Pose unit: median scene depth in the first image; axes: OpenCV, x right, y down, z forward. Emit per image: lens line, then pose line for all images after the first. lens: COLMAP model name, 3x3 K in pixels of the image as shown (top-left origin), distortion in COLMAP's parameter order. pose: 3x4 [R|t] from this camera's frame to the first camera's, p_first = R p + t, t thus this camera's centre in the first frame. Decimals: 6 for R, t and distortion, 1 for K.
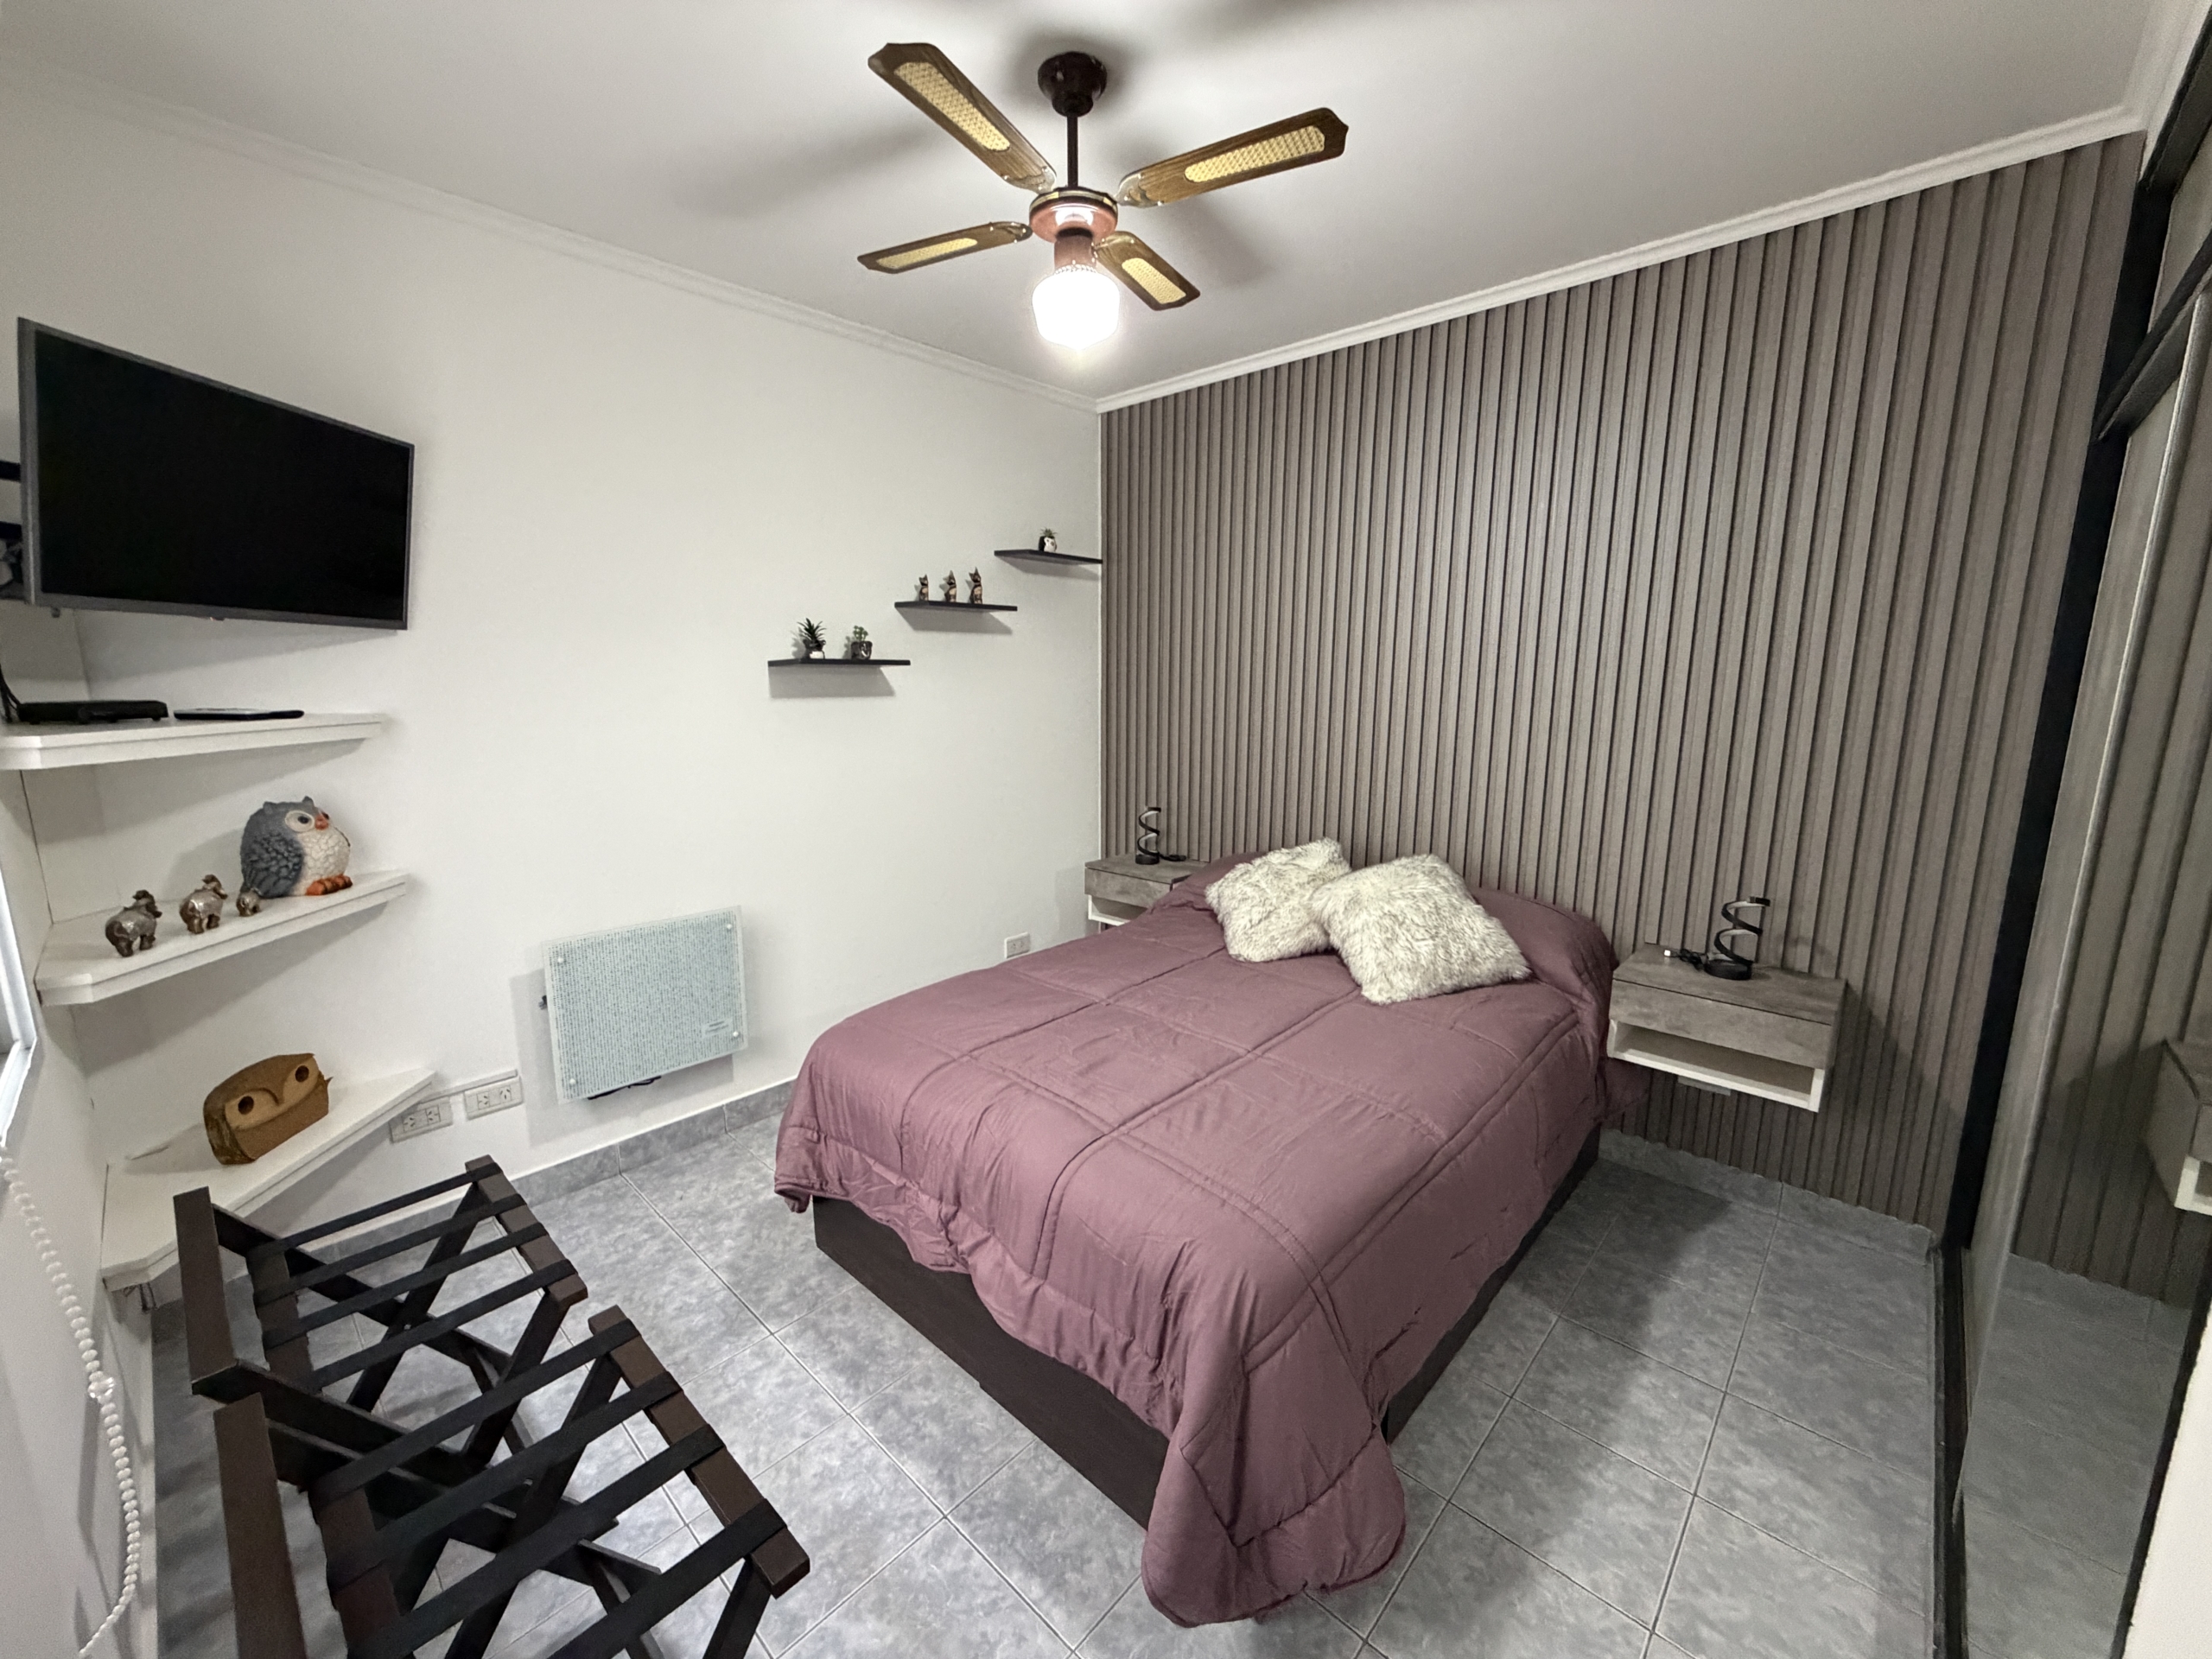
lens RADIAL K [[881.2, 0, 1096.8], [0, 881.2, 829.3], [0, 0, 1]] dist [-0.000579, 0.000099]
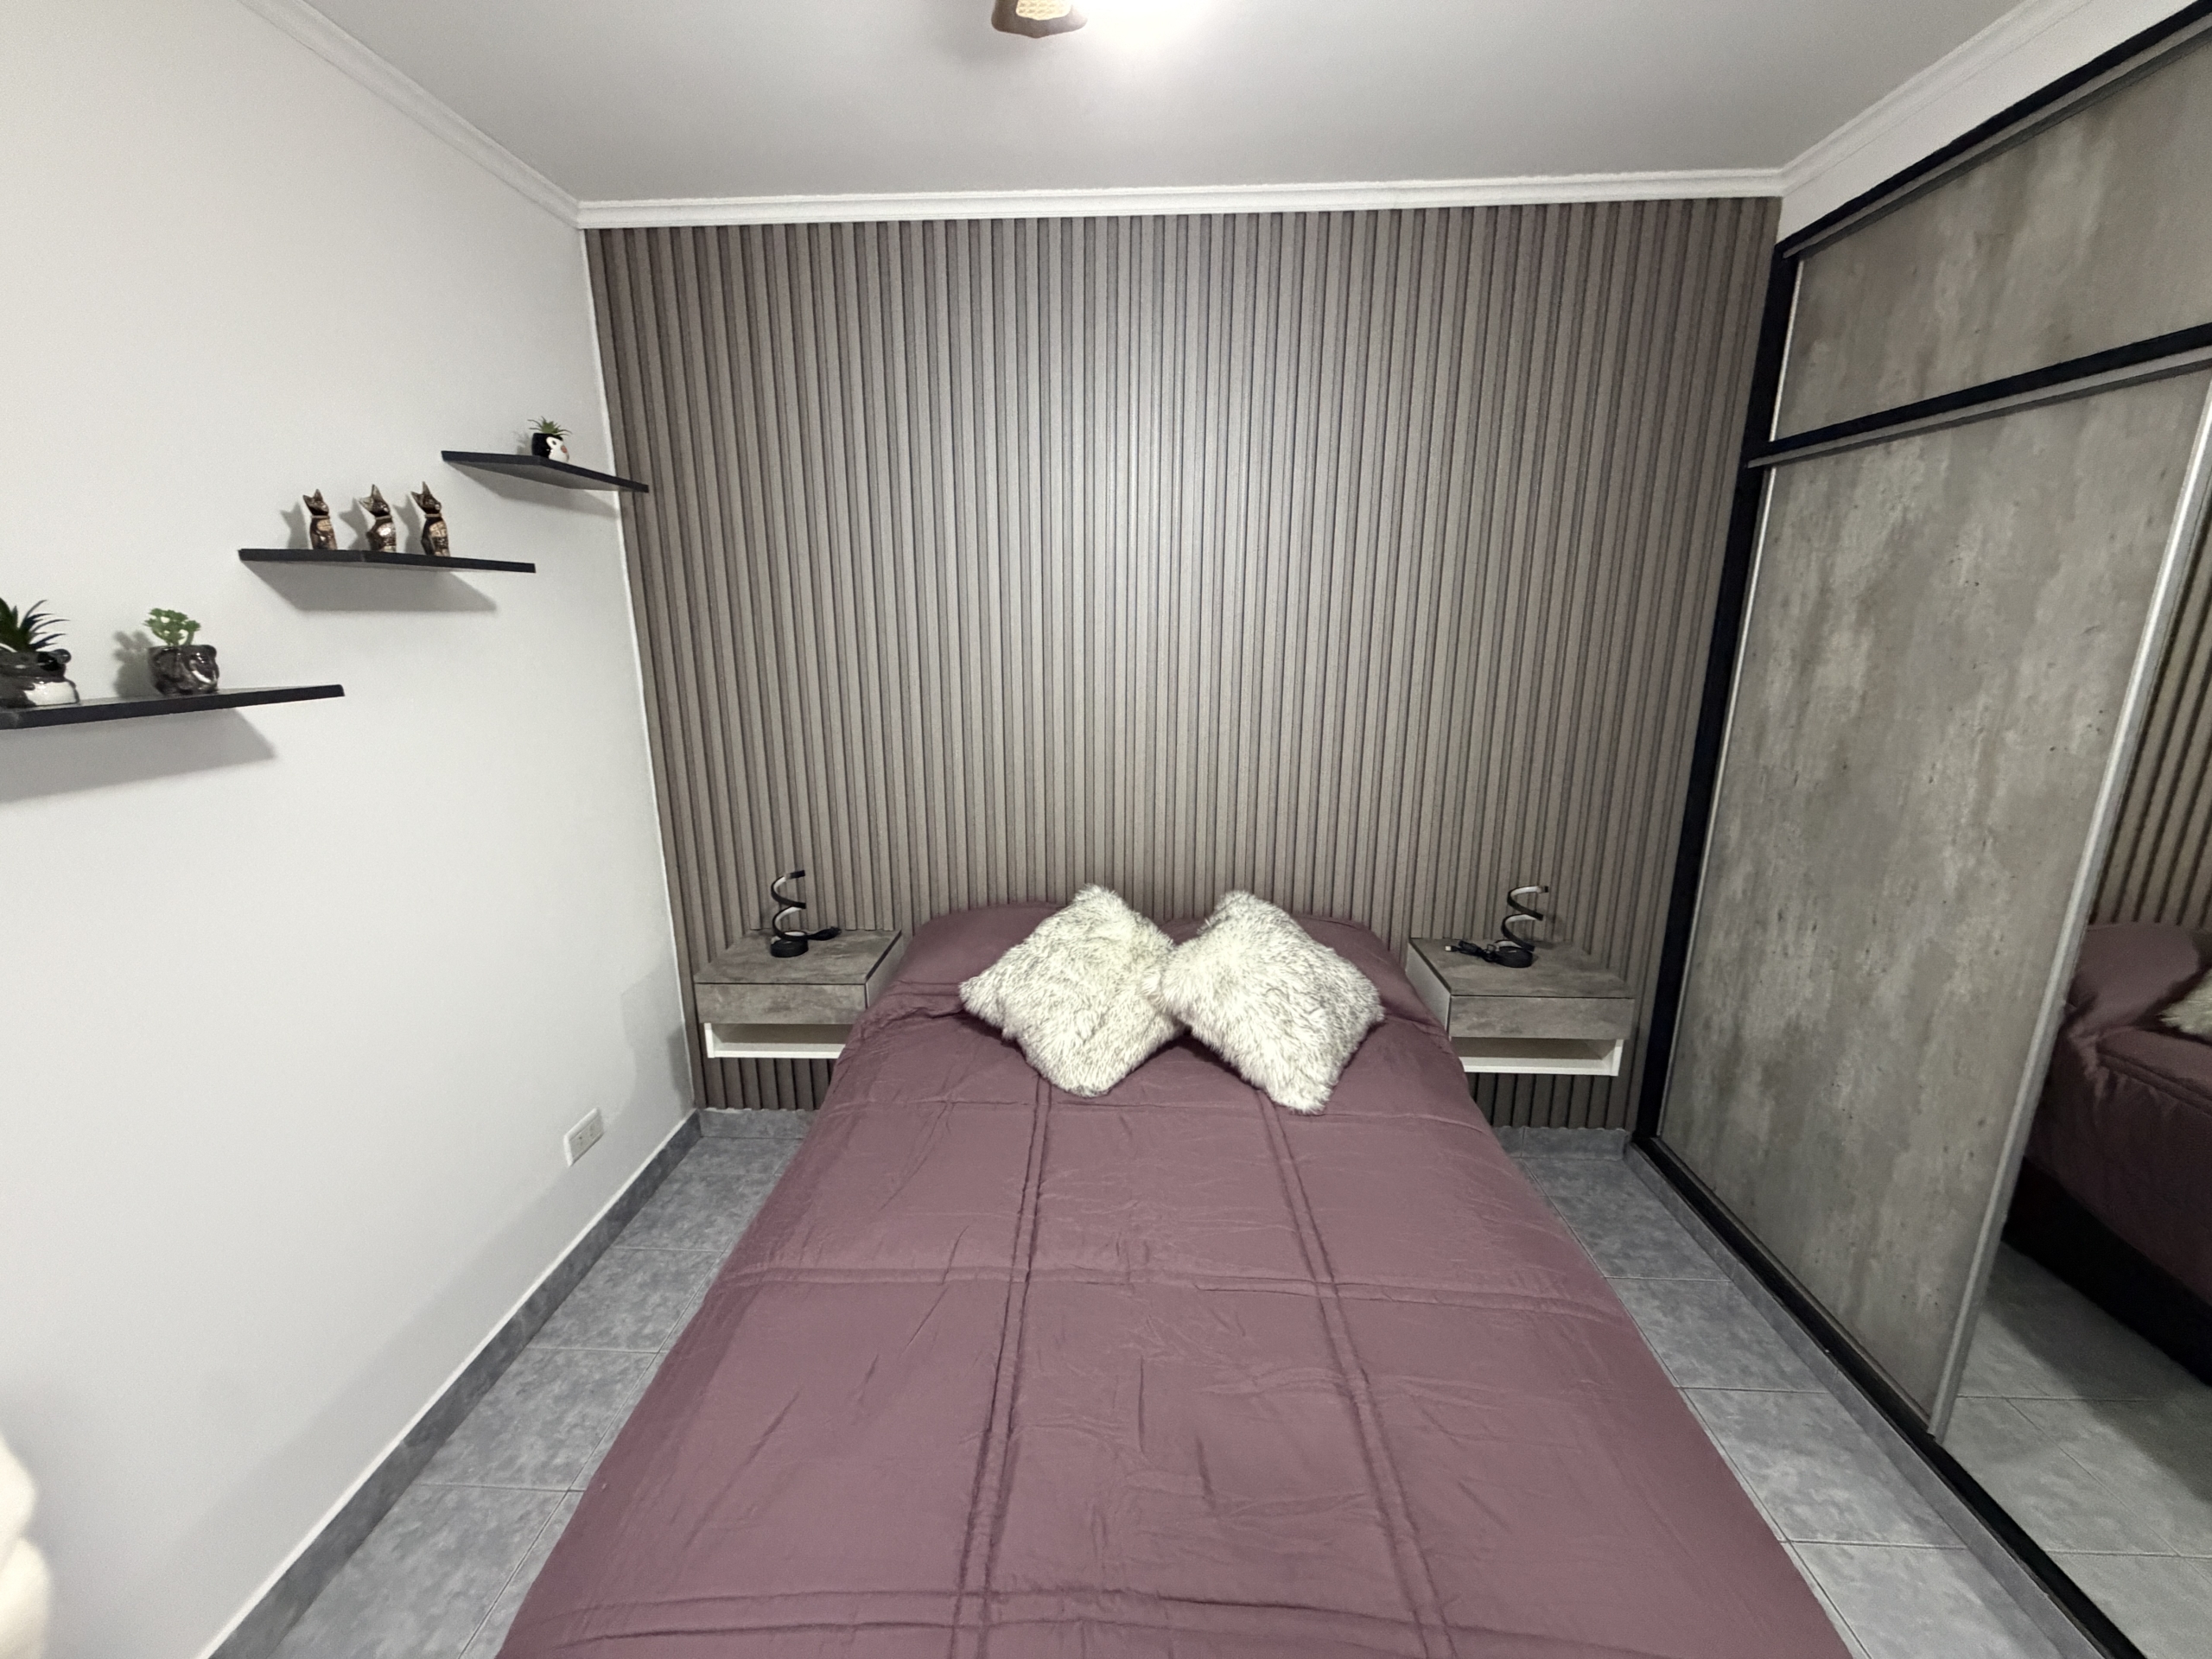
lens RADIAL K [[881.2, 0, 1096.8], [0, 881.2, 829.3], [0, 0, 1]] dist [-0.000579, 0.000099]
pose [[0.758406, -0.160180, 0.631793, -0.239439], [0.120079, 0.987077, 0.106112, -0.133640], [-0.640625, -0.004611, 0.767840, 0.451131]]
